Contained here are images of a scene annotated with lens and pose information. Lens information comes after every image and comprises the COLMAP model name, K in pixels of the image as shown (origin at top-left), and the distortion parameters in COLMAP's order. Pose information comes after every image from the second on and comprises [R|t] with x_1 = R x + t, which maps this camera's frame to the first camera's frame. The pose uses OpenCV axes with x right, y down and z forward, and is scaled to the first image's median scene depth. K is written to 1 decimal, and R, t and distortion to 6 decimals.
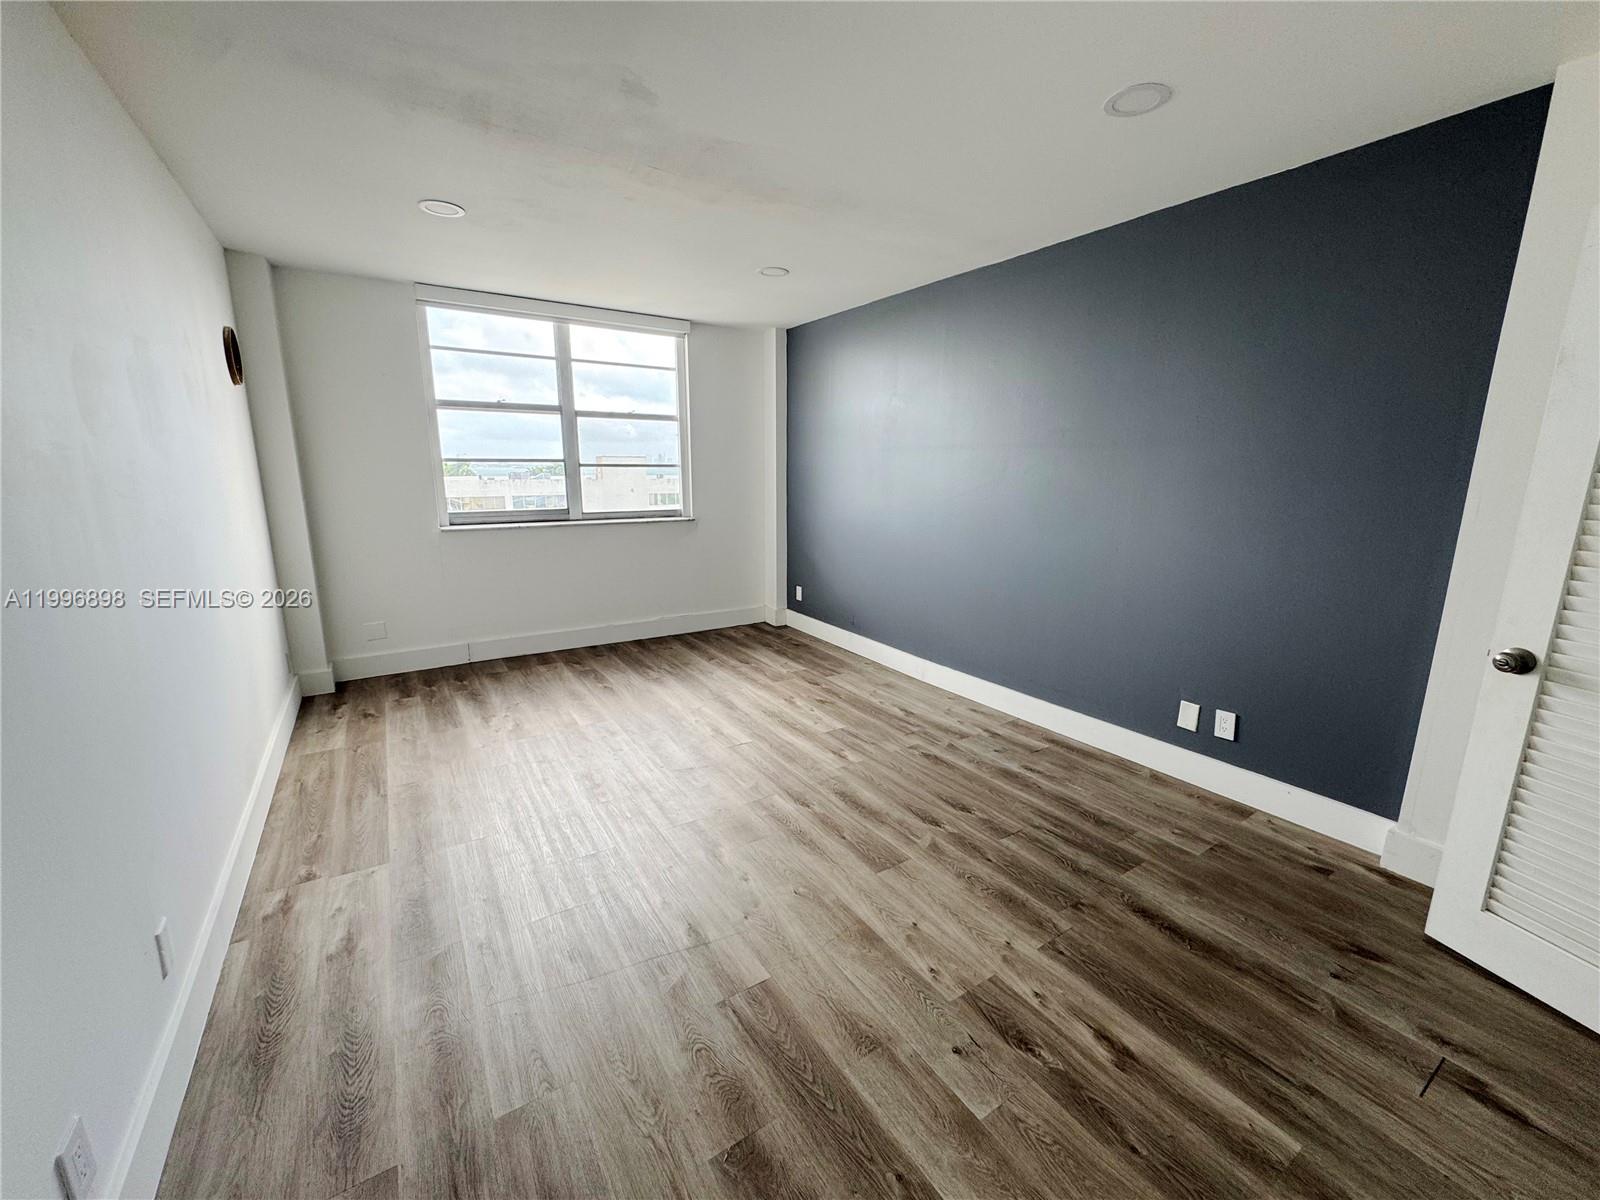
lens RADIAL K [[641.4, 0, 808.7], [0, 641.4, 603.3], [0, 0, 1]] dist [-0.003524, 0.000762]
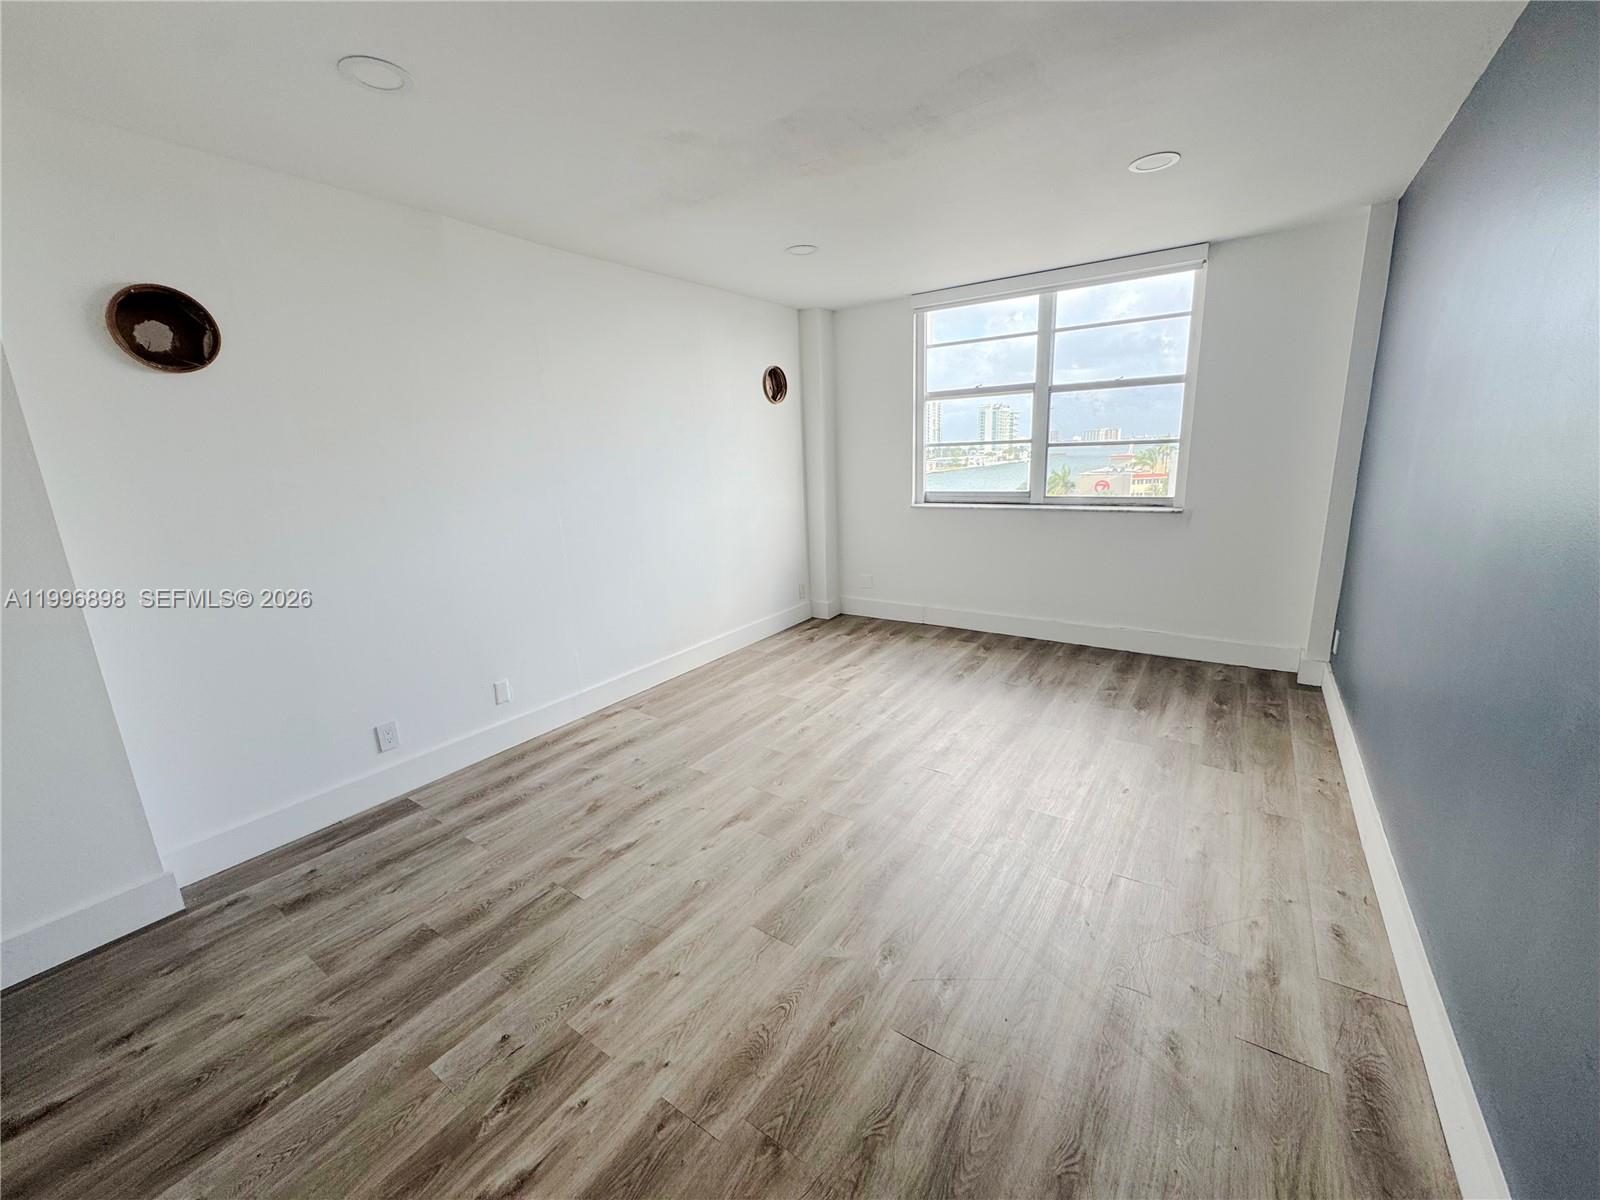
lens RADIAL K [[641.4, 0, 787.6], [0, 641.4, 603.2], [0, 0, 1]] dist [-0.003524, 0.000762]
pose [[0.369993, 0.195249, -0.908286, 0.487853], [-0.154358, 0.976997, 0.147141, -0.087119], [0.916122, 0.085760, 0.391620, 0.384964]]
